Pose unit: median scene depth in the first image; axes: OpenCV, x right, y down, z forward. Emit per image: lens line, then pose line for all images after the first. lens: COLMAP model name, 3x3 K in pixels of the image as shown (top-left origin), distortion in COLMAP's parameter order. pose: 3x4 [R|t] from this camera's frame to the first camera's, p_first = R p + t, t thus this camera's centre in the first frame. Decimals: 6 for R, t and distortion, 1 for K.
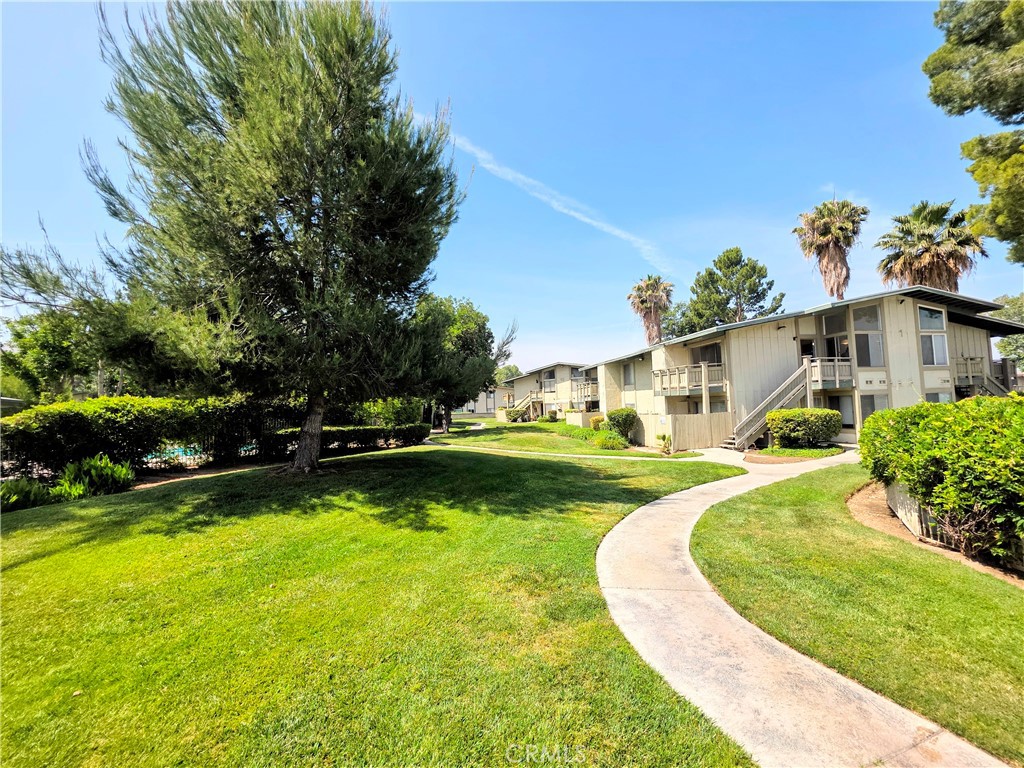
lens RADIAL K [[412.7, 0, 515.7], [0, 412.7, 384.8], [0, 0, 1]] dist [0.001839, 0.000232]
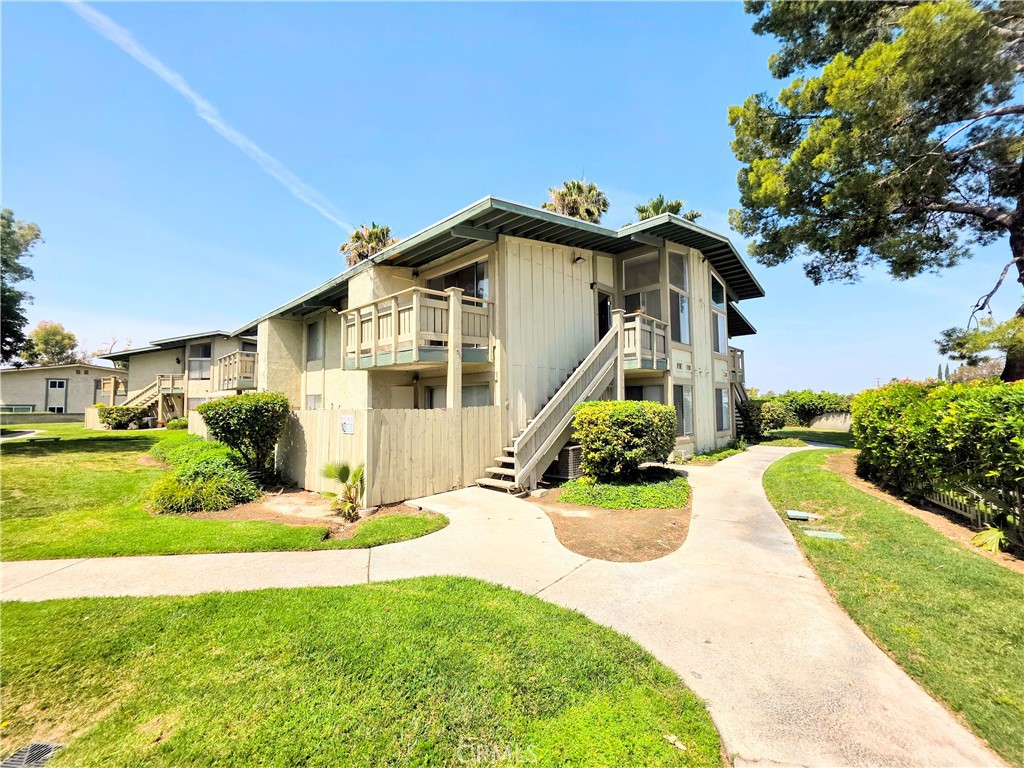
lens RADIAL K [[412.7, 0, 515.7], [0, 412.7, 384.8], [0, 0, 1]] dist [0.001839, 0.000232]
pose [[0.806012, 0.058570, 0.588994, 0.247614], [-0.050187, 0.998271, -0.030589, 0.052664], [-0.589768, -0.004905, 0.807558, 0.586907]]
